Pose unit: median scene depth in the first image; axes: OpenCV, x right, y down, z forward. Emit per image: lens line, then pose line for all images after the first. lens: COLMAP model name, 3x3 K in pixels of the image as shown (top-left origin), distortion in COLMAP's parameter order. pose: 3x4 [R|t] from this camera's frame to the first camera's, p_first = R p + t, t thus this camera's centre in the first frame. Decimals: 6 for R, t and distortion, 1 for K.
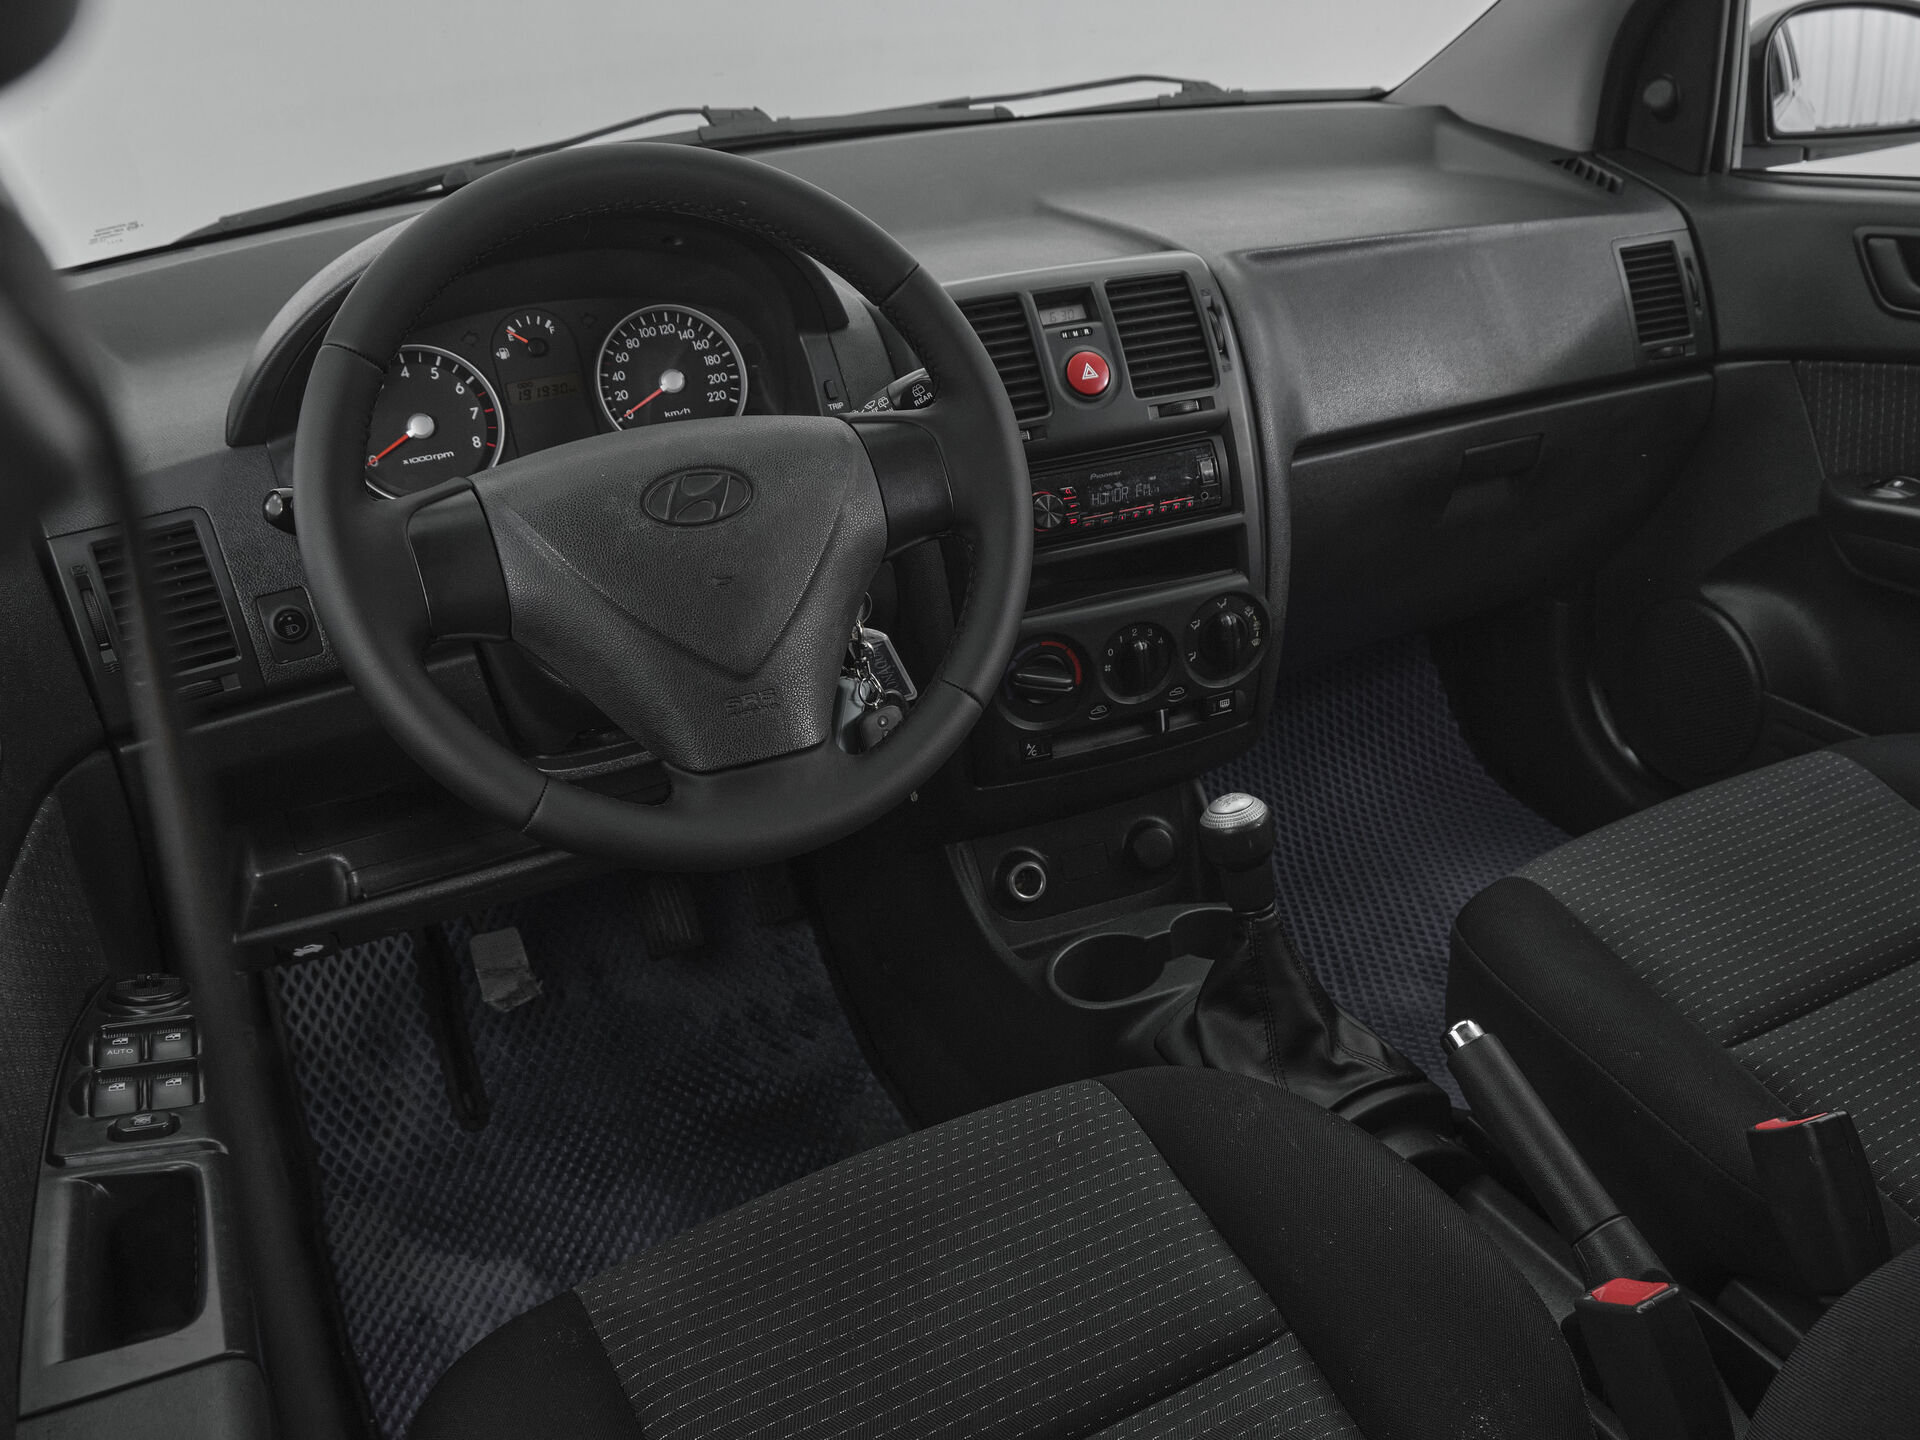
lens RADIAL K [[1606.4, 0, 1000.3], [0, 1606.4, 728.1], [0, 0, 1]] dist [-0.010972, -0.064441]
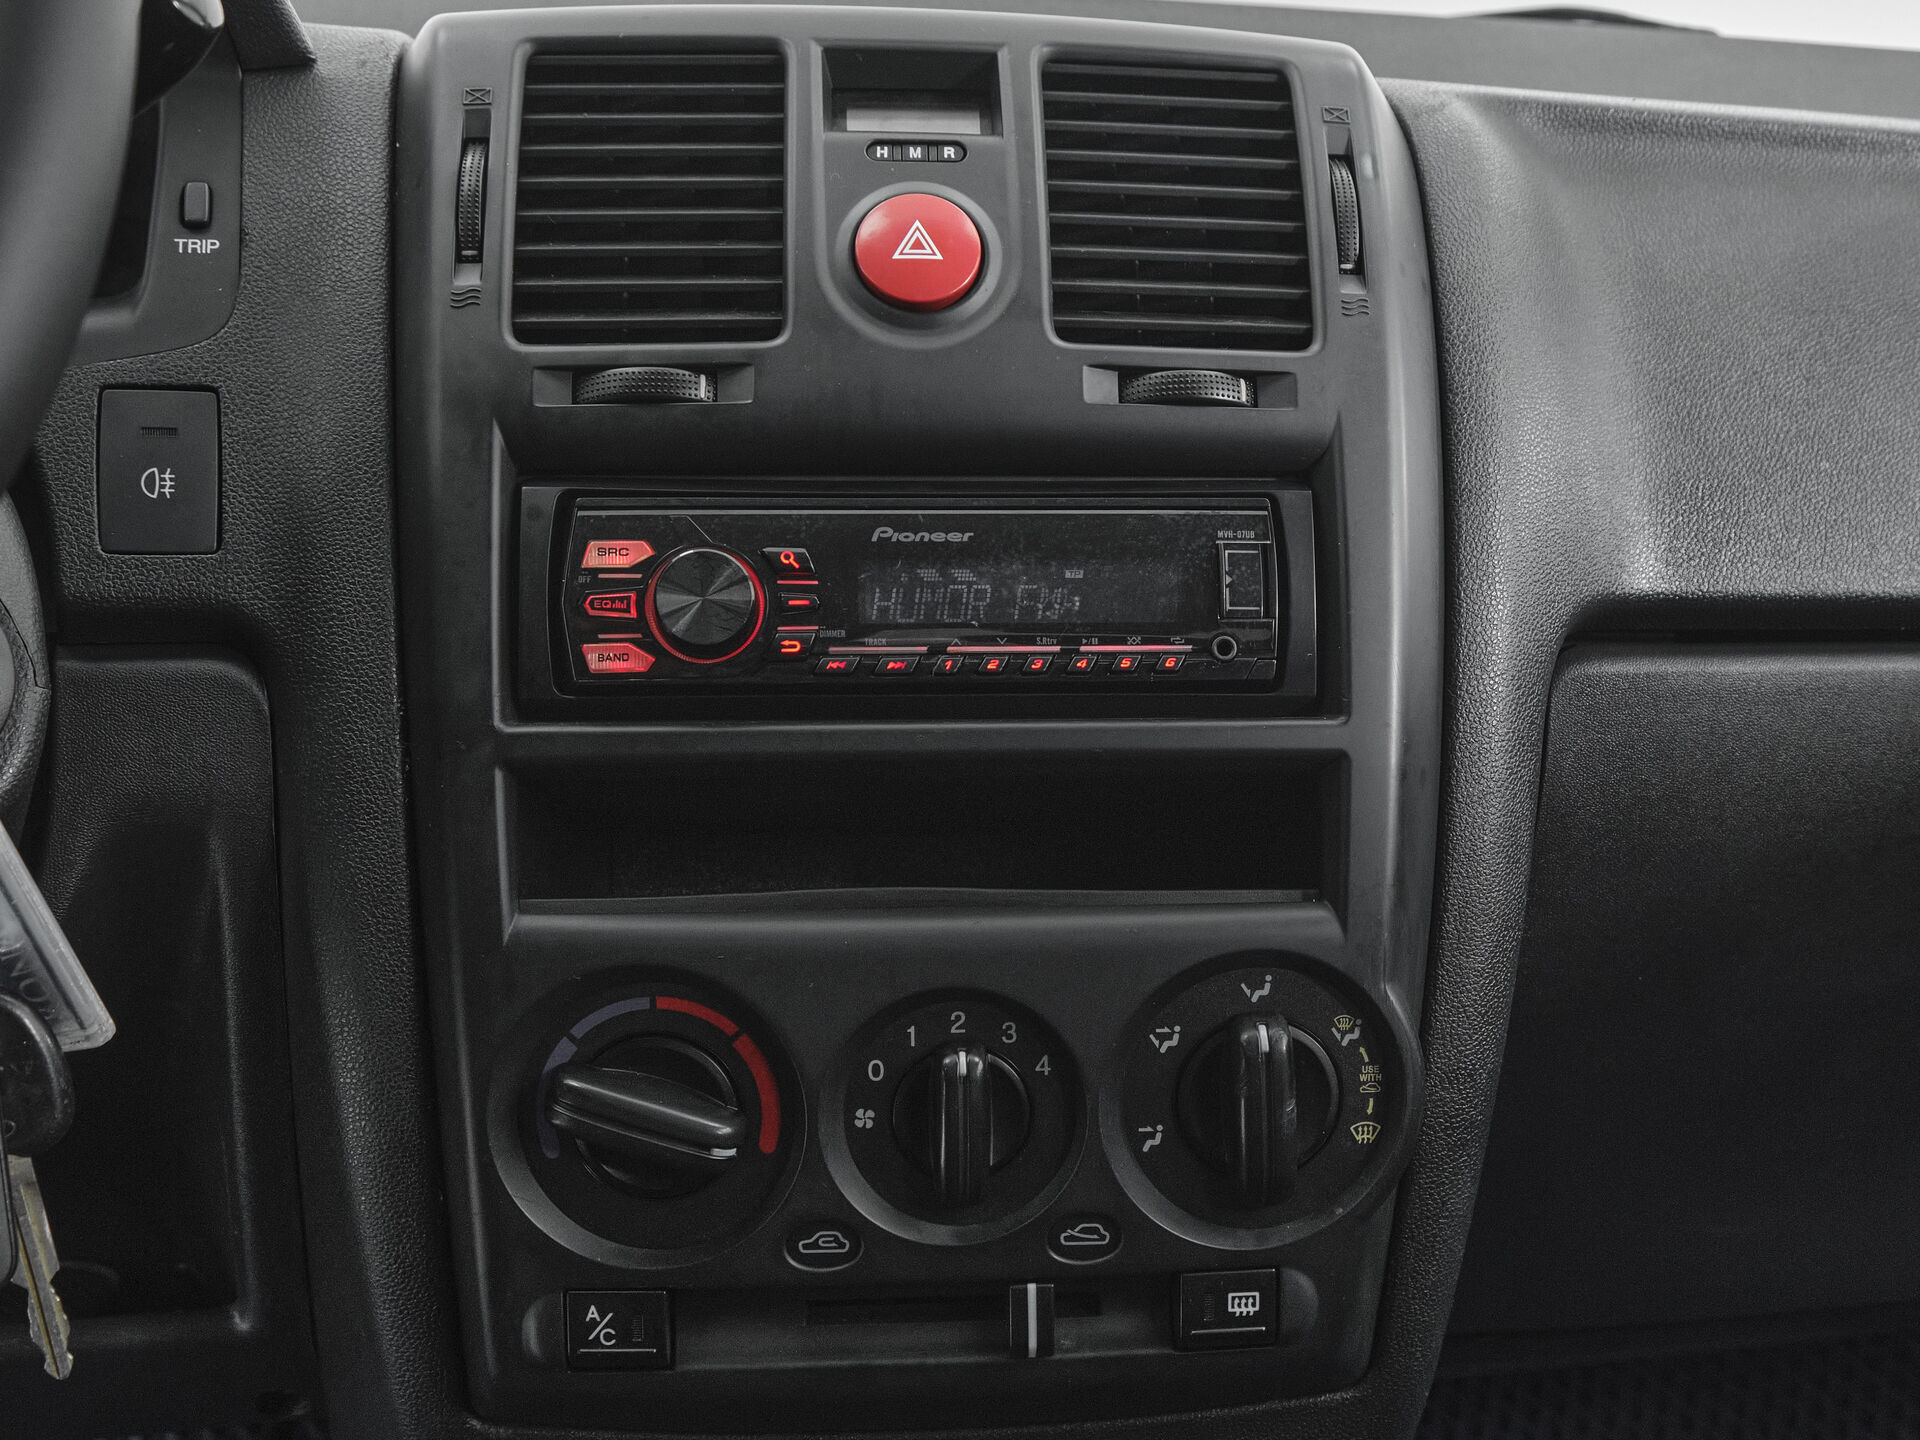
lens RADIAL K [[2606.5, 0, 1169.2], [0, 2606.5, 793.4], [0, 0, 1]] dist [-0.128150, 0.130681]
pose [[0.971515, 0.128573, -0.199065, 0.222386], [-0.176484, 0.953147, -0.245691, 0.018609], [0.158149, 0.273825, 0.948688, 0.481531]]
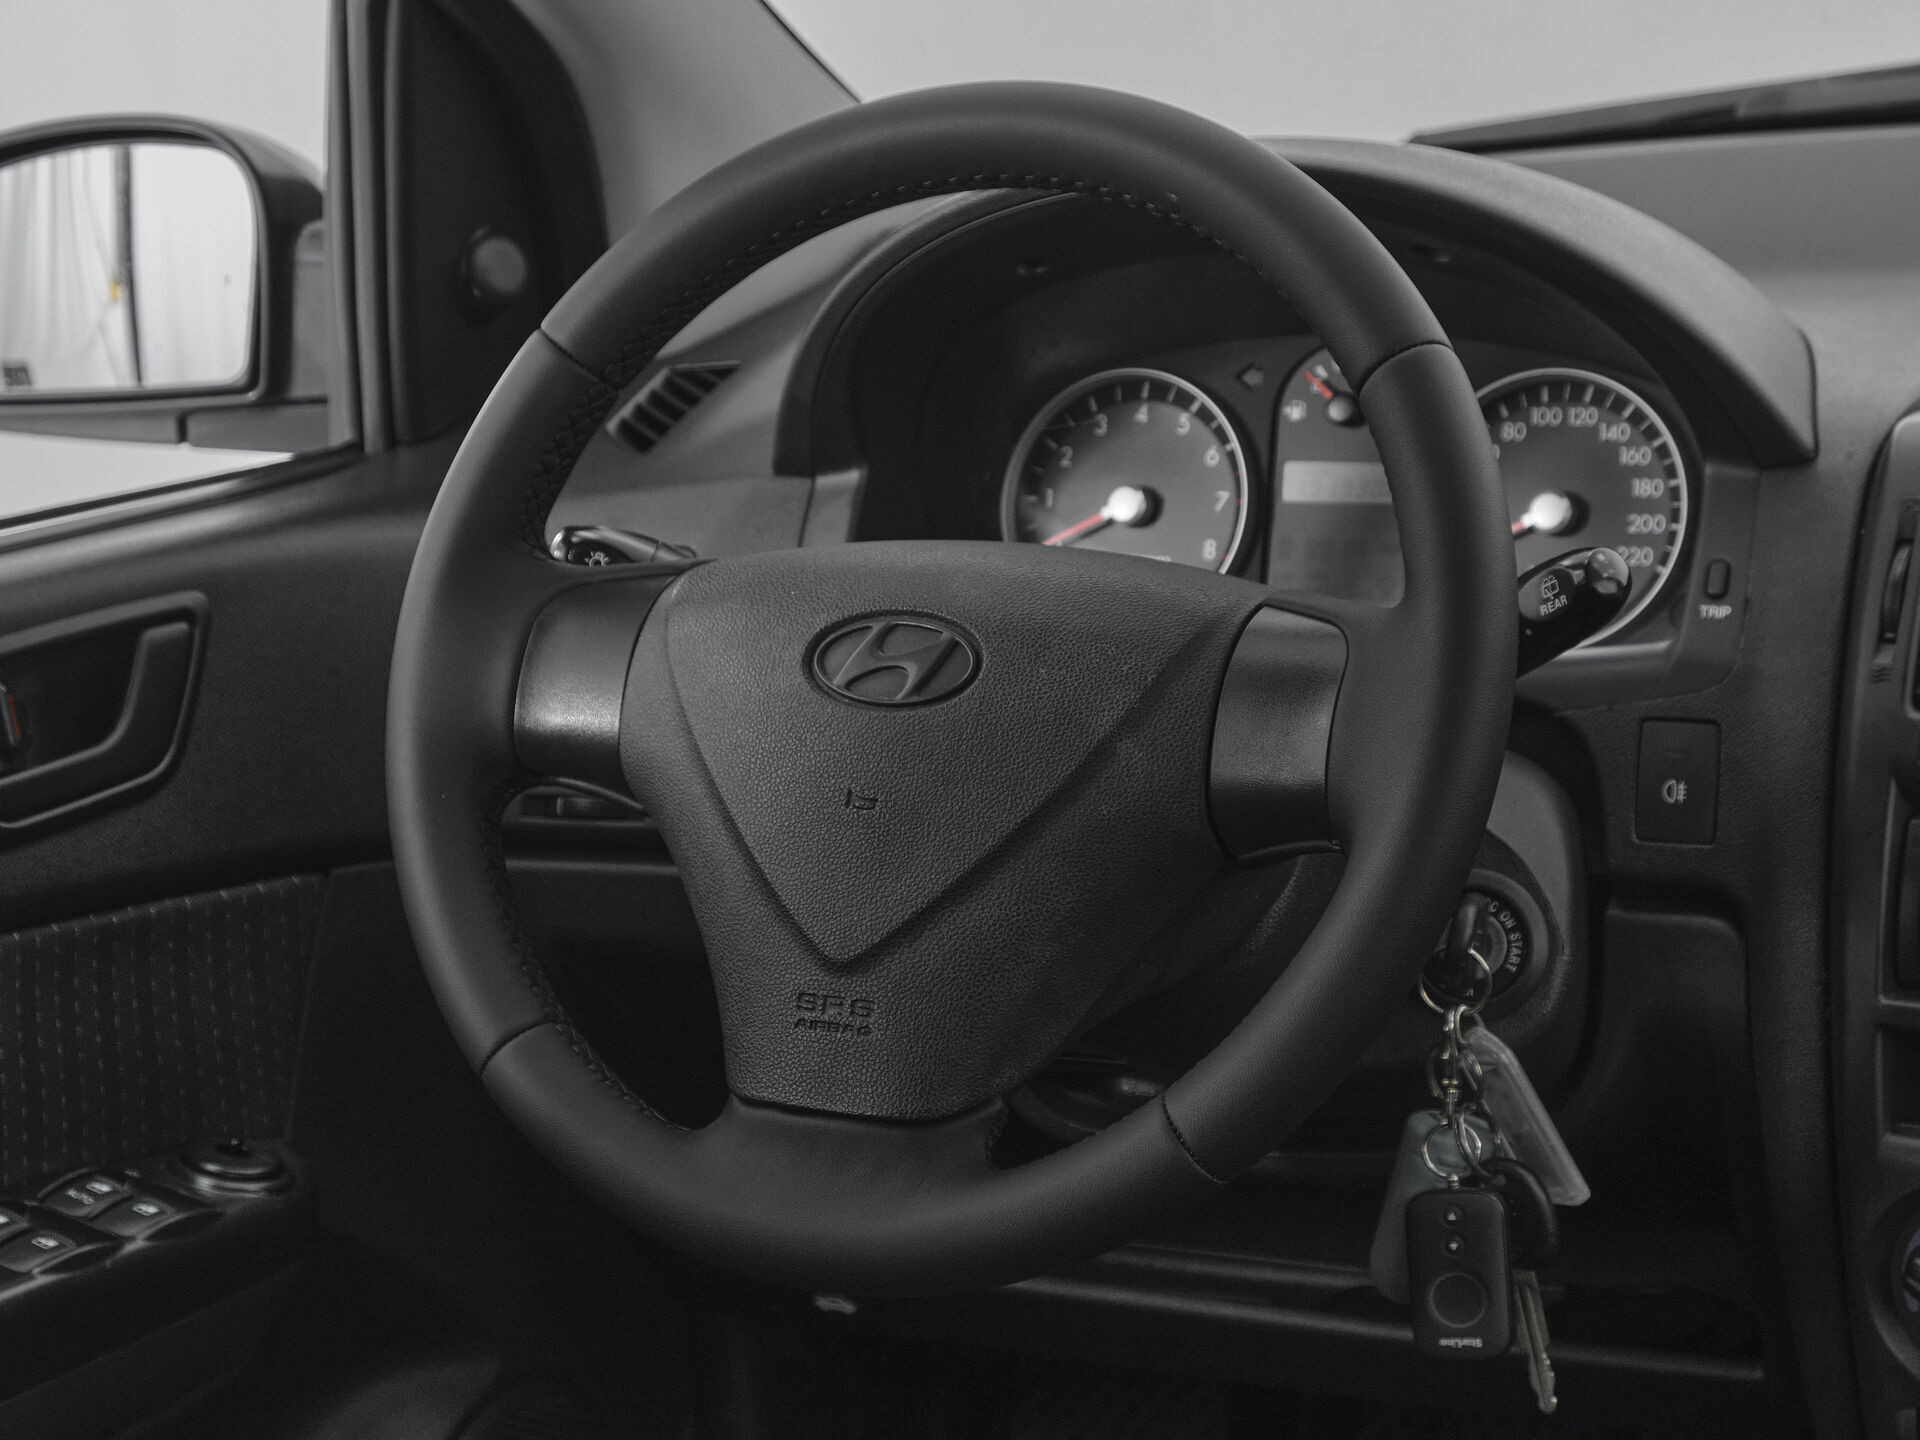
lens RADIAL K [[3768.2, 0, 960.0], [0, 3768.2, 720.0], [0, 0, 1]] dist [-0.141199, 0.058507]
pose [[0.569237, 0.207353, -0.795597, 0.639012], [-0.321396, 0.946796, 0.016805, -0.104404], [0.756752, 0.246136, 0.605593, 0.120735]]
